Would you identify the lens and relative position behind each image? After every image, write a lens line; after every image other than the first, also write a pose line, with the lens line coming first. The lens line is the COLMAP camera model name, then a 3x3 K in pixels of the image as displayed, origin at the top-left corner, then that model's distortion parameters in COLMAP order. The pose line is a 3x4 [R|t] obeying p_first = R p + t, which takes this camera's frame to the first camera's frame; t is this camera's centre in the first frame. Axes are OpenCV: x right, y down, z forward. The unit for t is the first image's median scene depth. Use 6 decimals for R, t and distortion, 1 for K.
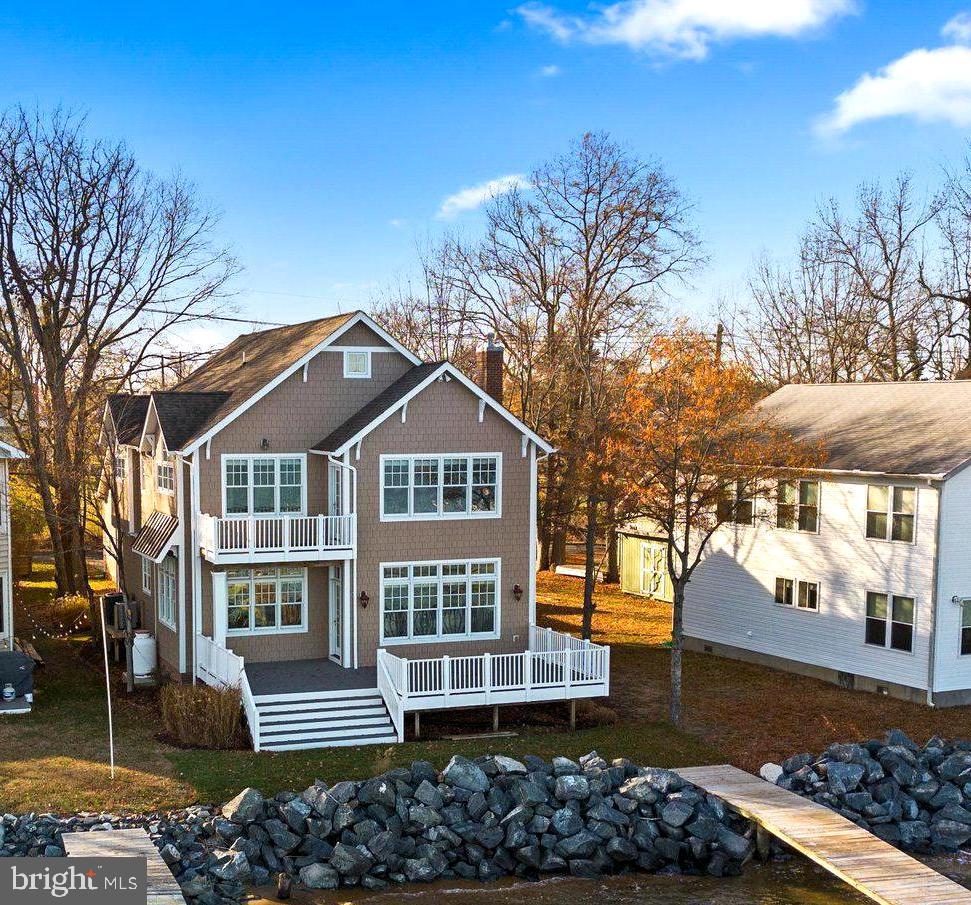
lens RADIAL K [[1426.8, 0, 339.3], [0, 1426.8, 563.3], [0, 0, 1]] dist [0.195793, -0.533907]
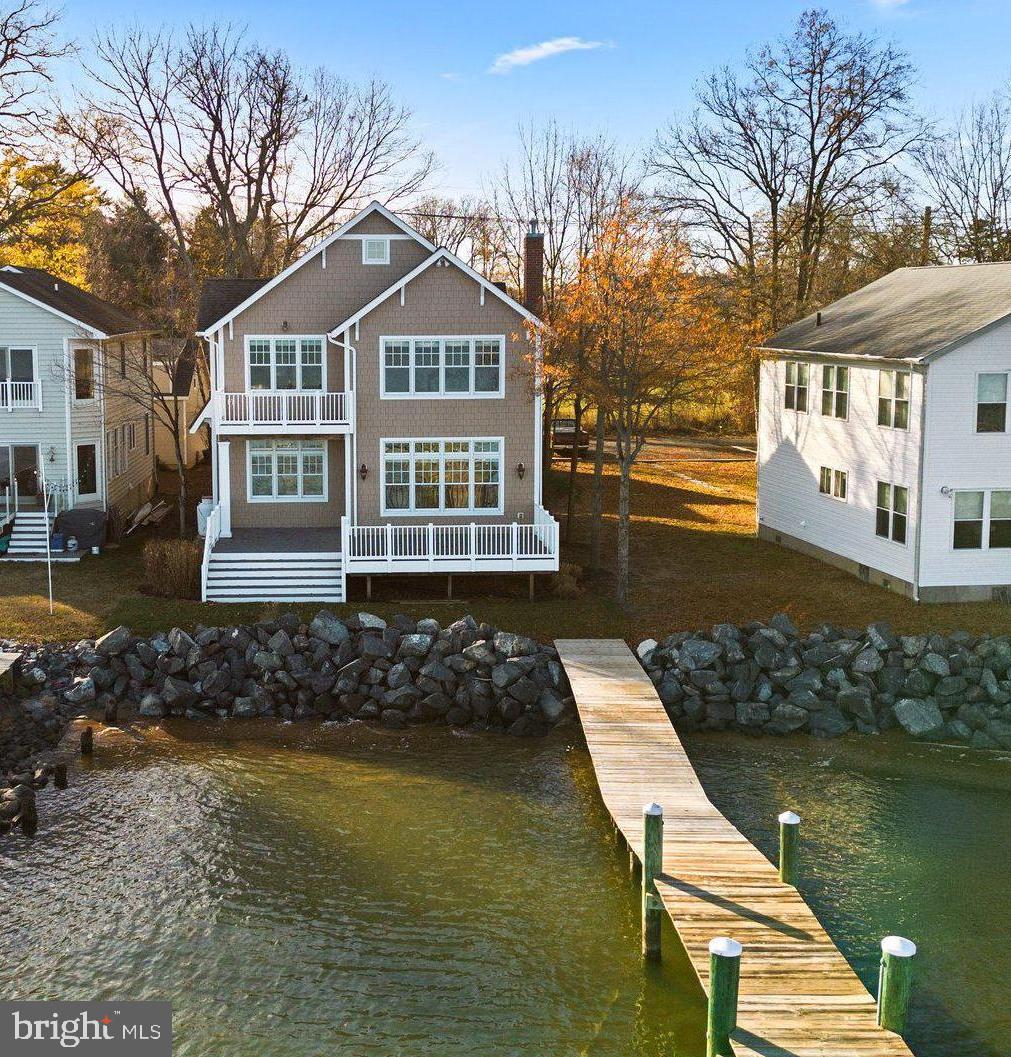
lens RADIAL K [[1423.0, 0, 400.1], [0, 1423.0, 474.8], [0, 0, 1]] dist [0.222453, -0.691640]
pose [[0.956990, 0.032117, -0.288338, 0.347614], [-0.029528, 0.999475, 0.013325, 0.012276], [0.288614, -0.004238, 0.957436, -0.011334]]
